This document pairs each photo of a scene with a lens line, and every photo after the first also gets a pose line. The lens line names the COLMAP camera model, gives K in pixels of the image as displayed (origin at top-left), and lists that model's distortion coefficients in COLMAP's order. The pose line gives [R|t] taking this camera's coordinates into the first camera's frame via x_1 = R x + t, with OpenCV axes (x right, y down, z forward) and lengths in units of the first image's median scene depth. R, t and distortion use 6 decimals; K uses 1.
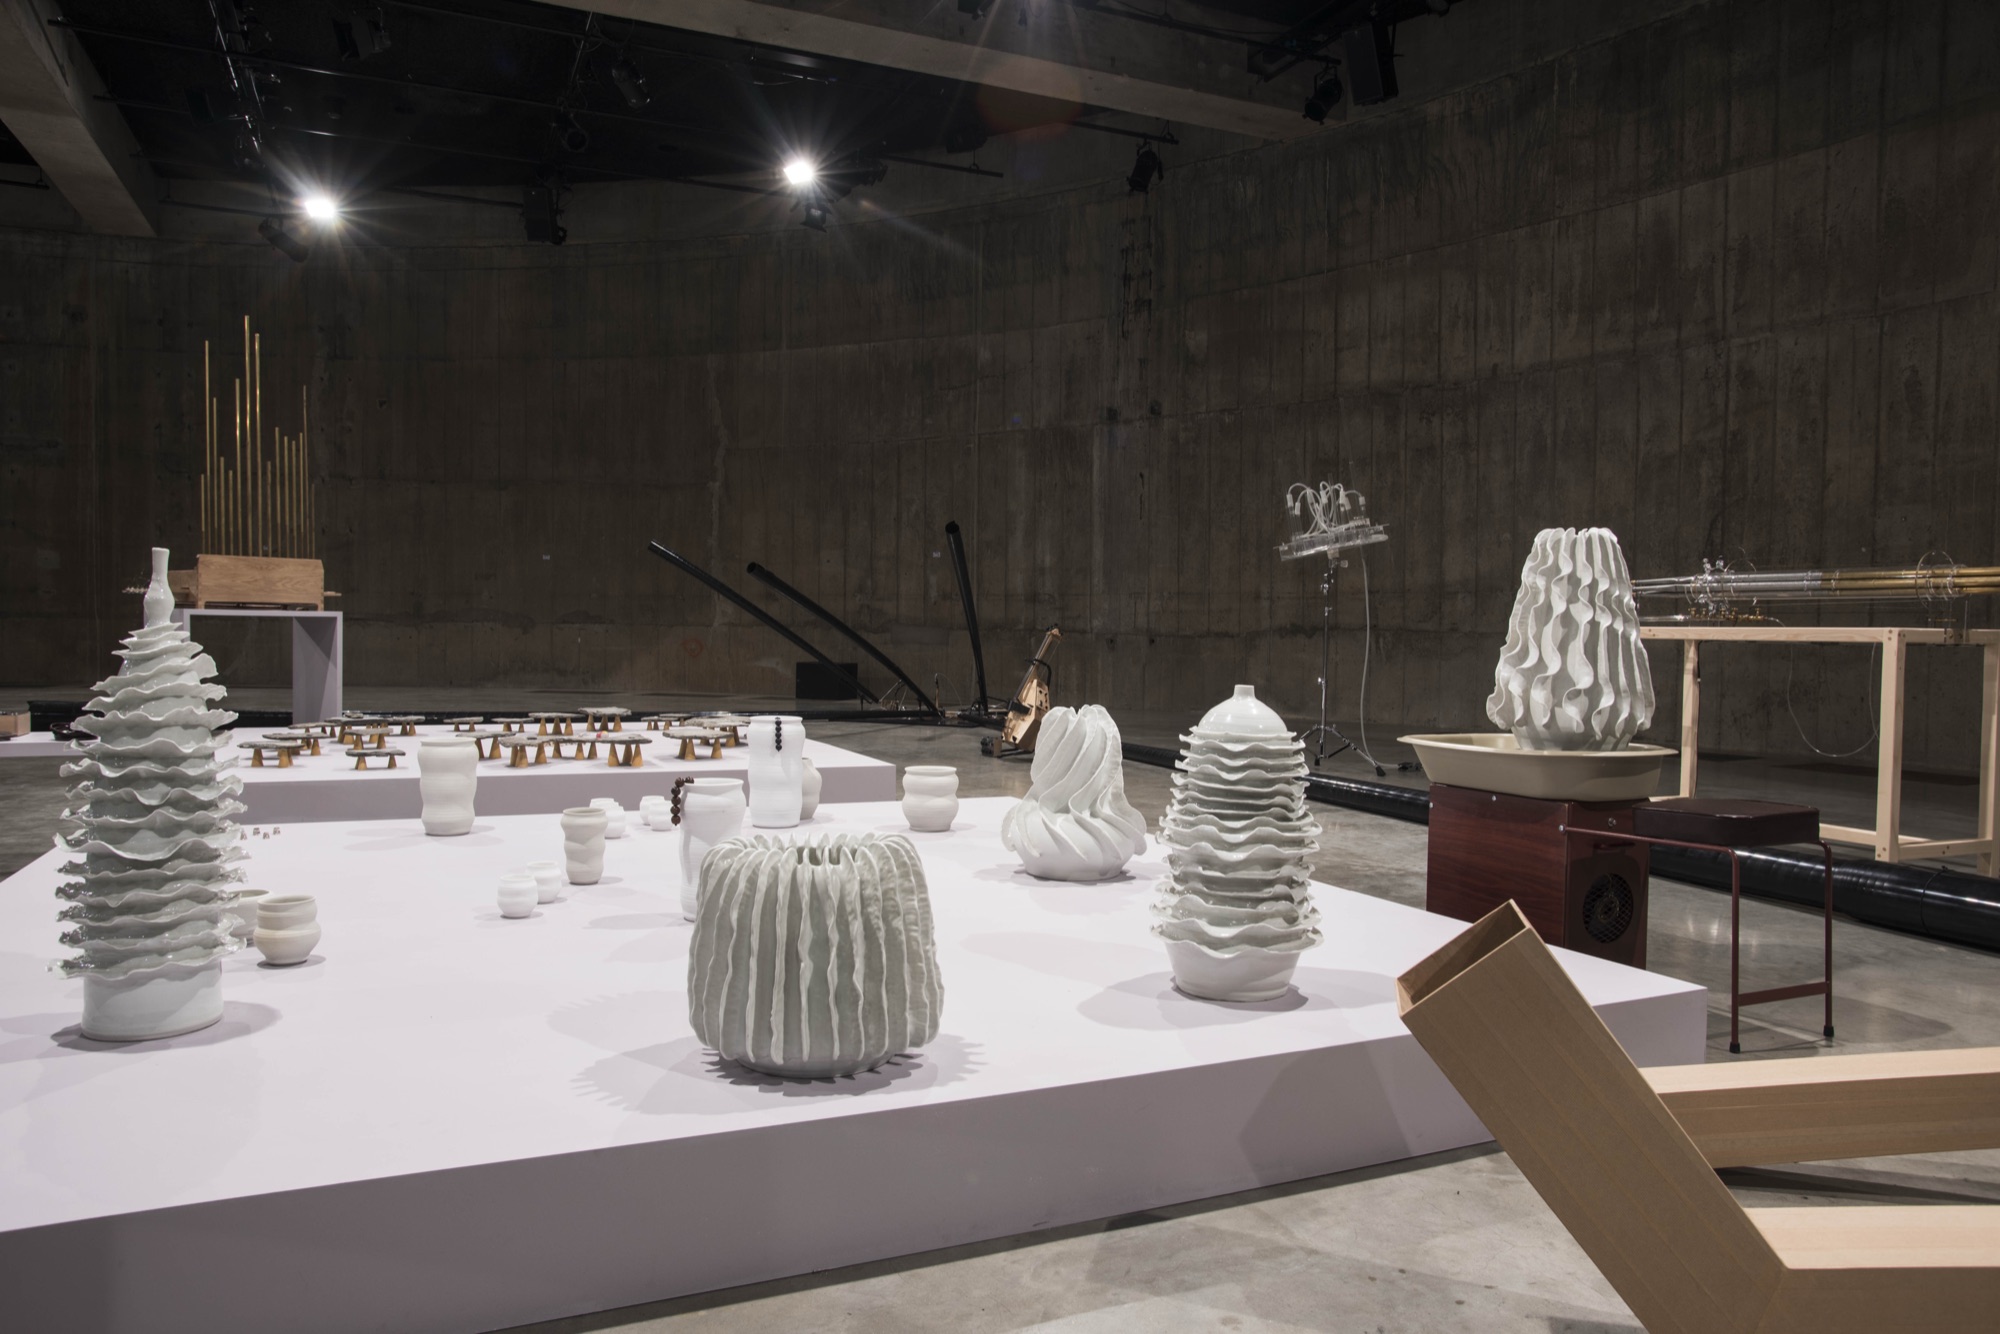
lens RADIAL K [[1352.6, 0, 1003.9], [0, 1352.6, 670.7], [0, 0, 1]] dist [-0.084844, 0.083807]
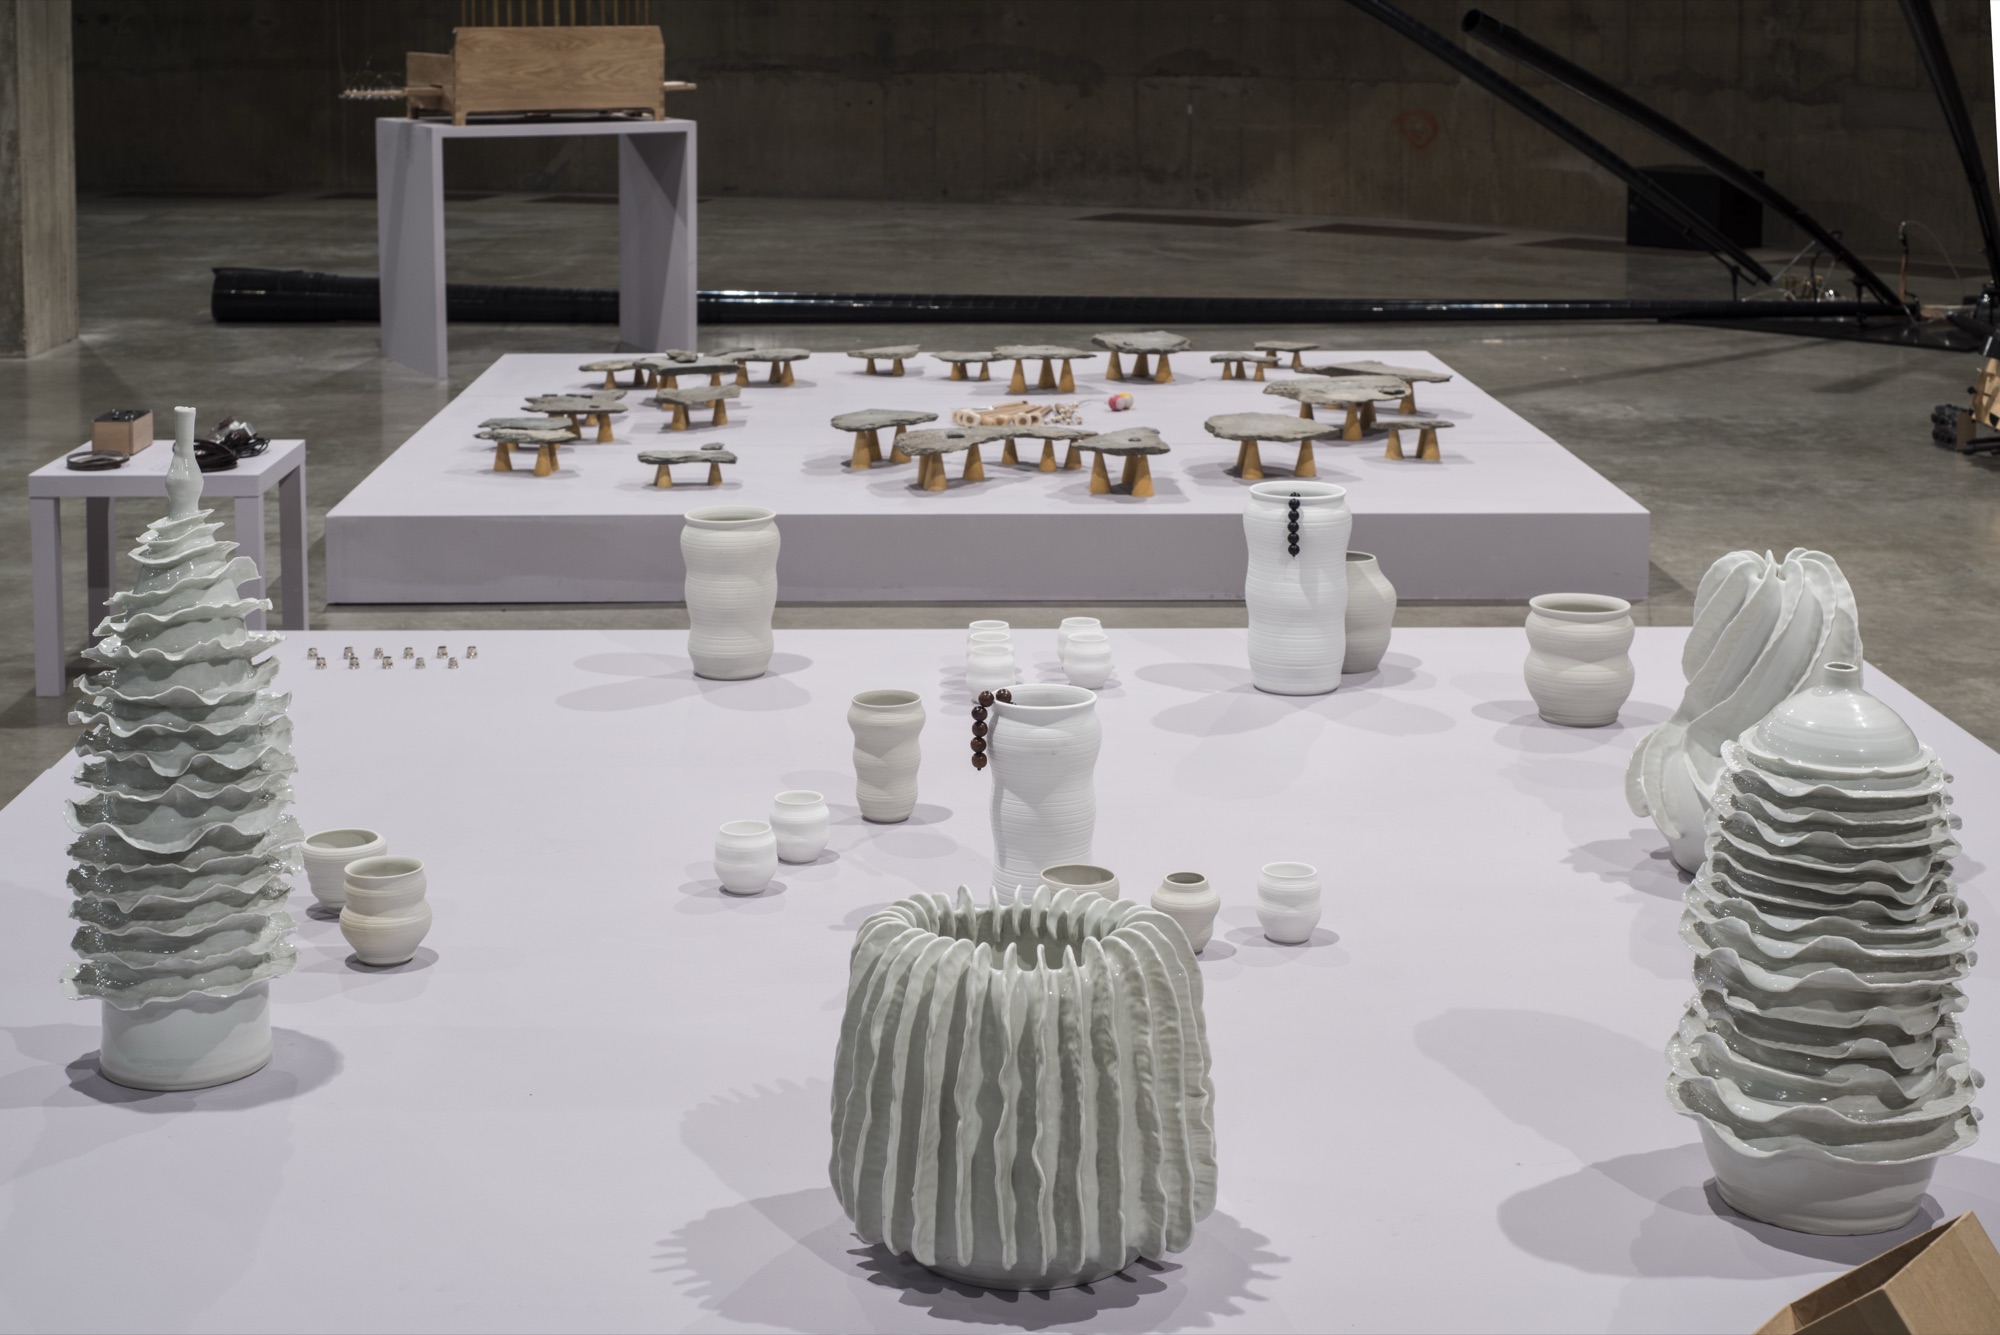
lens RADIAL K [[3019.8, 0, 974.9], [0, 3019.8, 191.1], [0, 0, 1]] dist [0.008359, -0.114474]
pose [[0.917825, 0.013940, -0.396740, 0.086638], [-0.000020, 0.999385, 0.035069, -0.057743], [0.396984, -0.032179, 0.917261, -0.069984]]
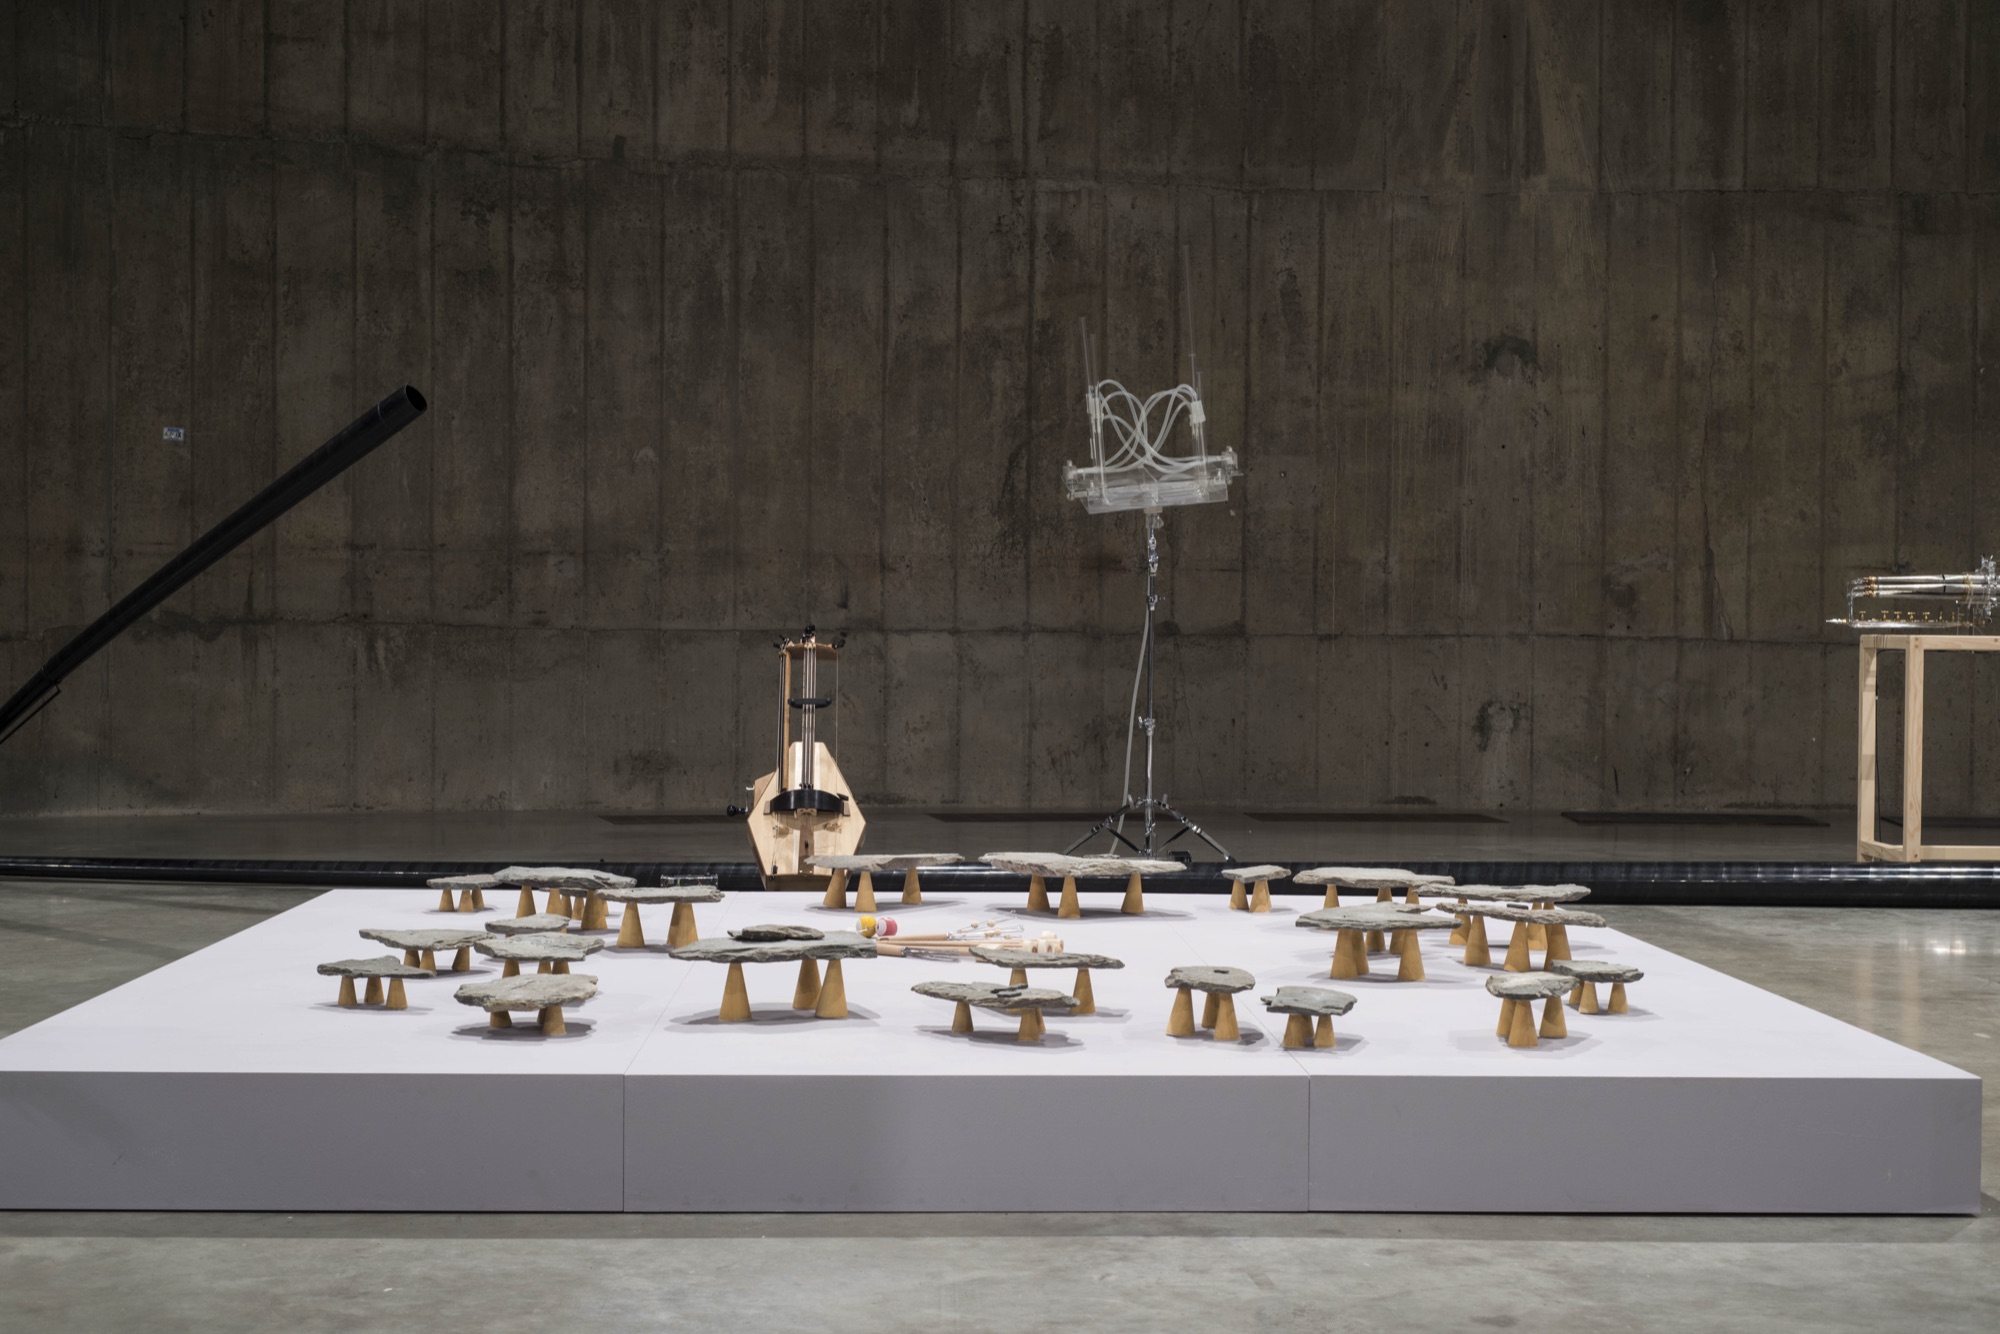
lens RADIAL K [[2896.9, 0, 995.9], [0, 2896.9, 668.2], [0, 0, 1]] dist [-0.020139, 0.030291]
pose [[0.385504, -0.019954, 0.922491, -0.819644], [0.023669, 0.999651, 0.011732, -0.027815], [-0.922403, 0.017312, 0.385841, 0.496643]]
